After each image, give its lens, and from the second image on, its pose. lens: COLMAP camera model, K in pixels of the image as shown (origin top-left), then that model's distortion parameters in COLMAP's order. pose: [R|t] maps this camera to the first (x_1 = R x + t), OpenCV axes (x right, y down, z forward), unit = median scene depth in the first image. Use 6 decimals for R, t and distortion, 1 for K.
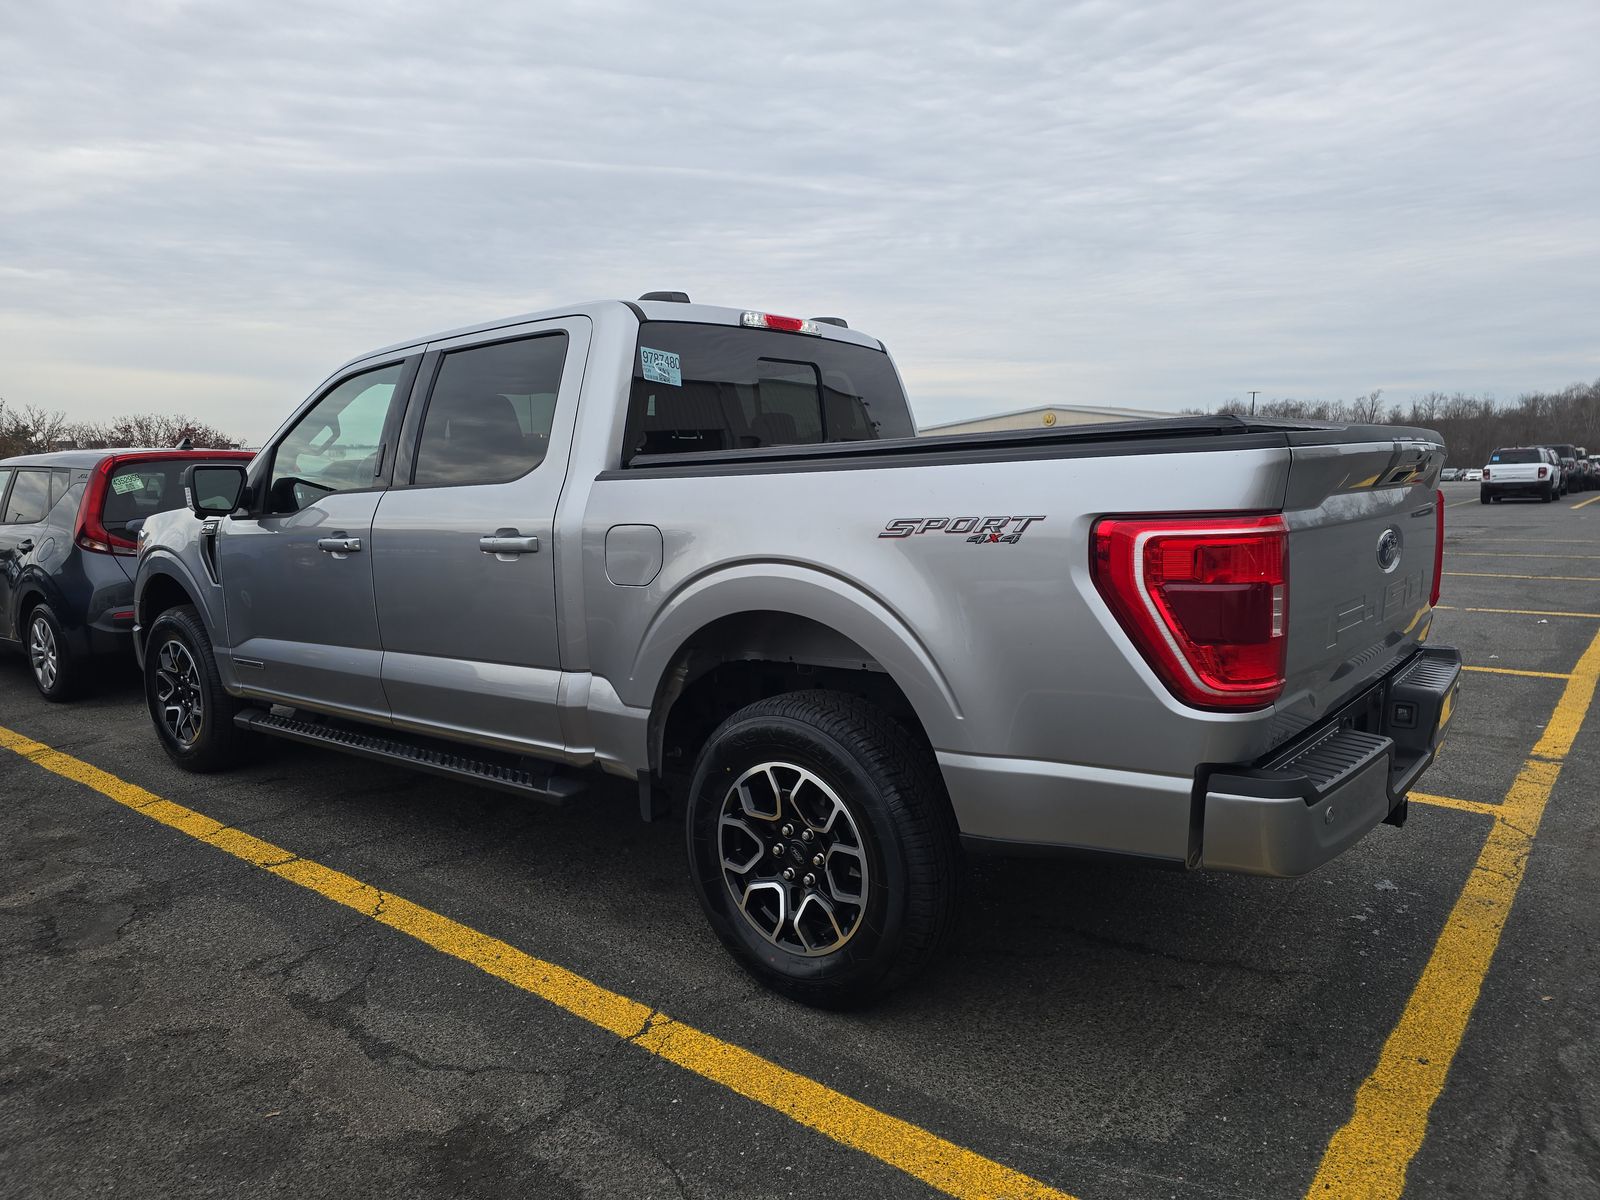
lens RADIAL K [[1105.5, 0, 769.4], [0, 1105.5, 601.2], [0, 0, 1]] dist [0.071338, -0.068543]
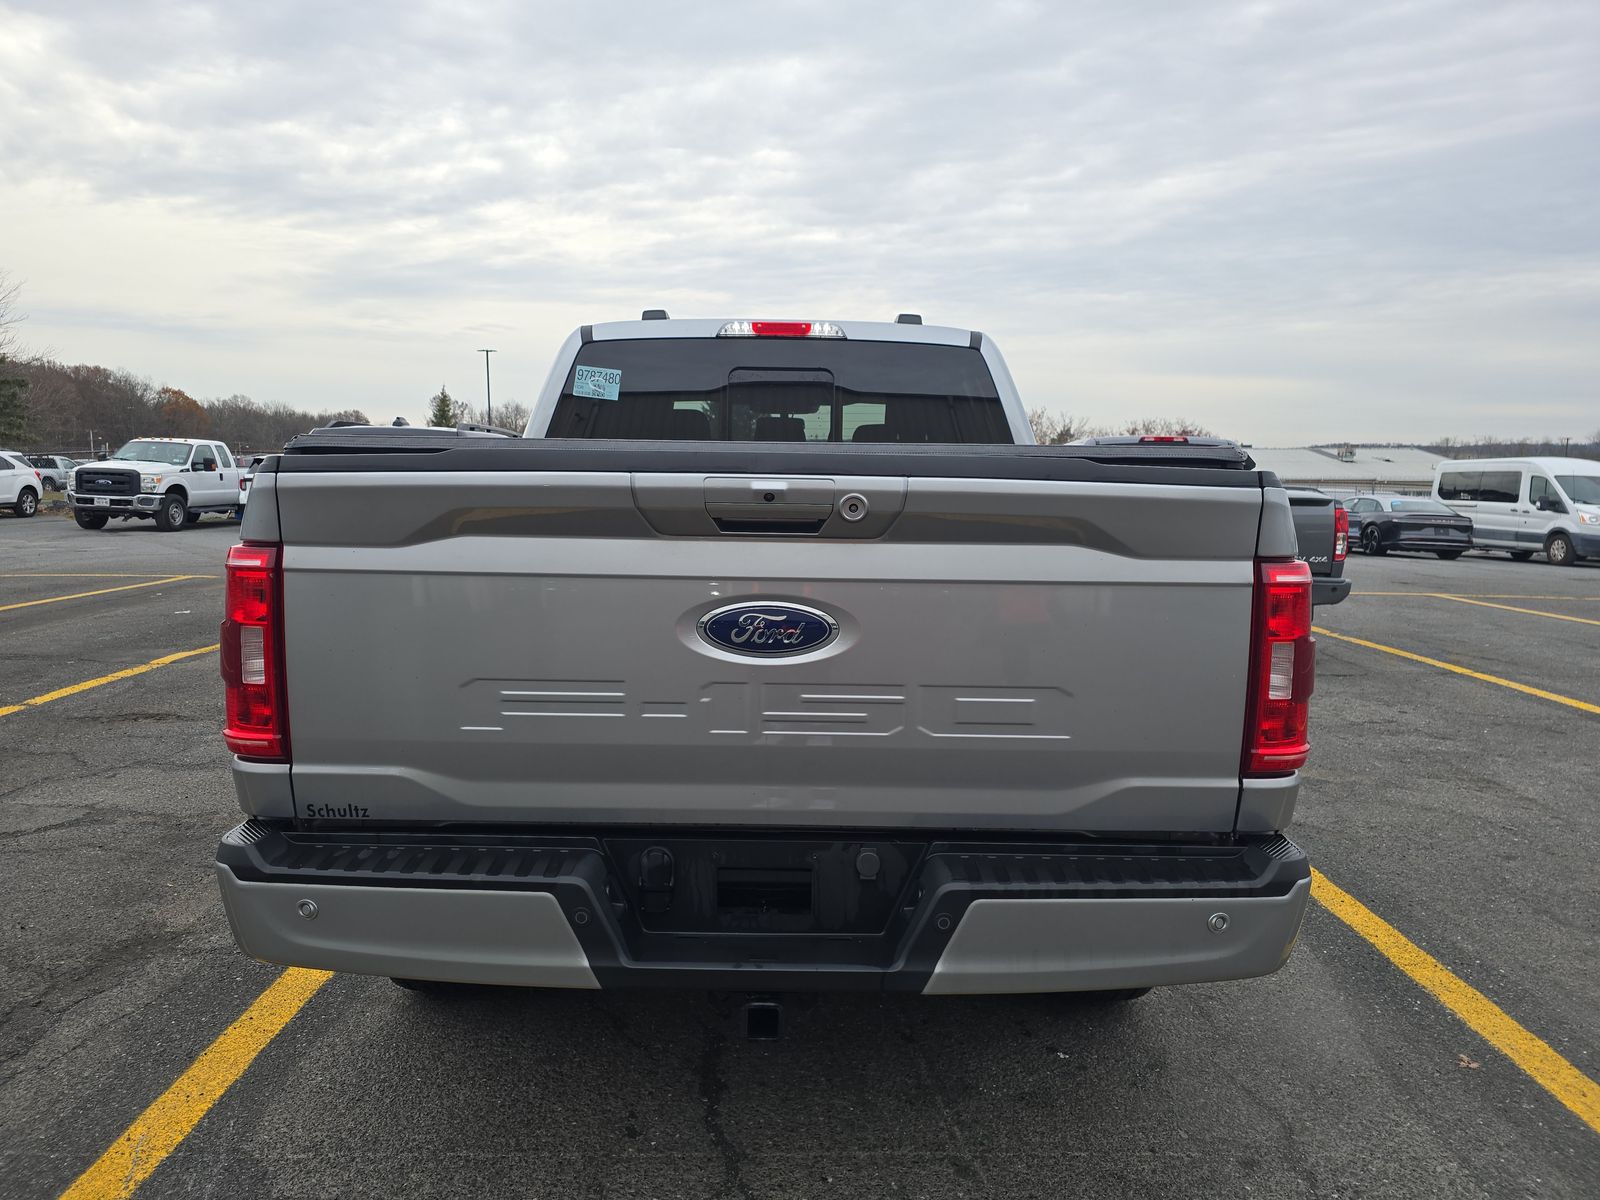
lens RADIAL K [[1105.5, 0, 769.4], [0, 1105.5, 601.2], [0, 0, 1]] dist [0.071338, -0.068543]
pose [[0.617151, 0.120567, -0.777553, 0.749160], [-0.121176, 0.990965, 0.057480, -0.071964], [0.777458, 0.058747, 0.626185, 0.402821]]
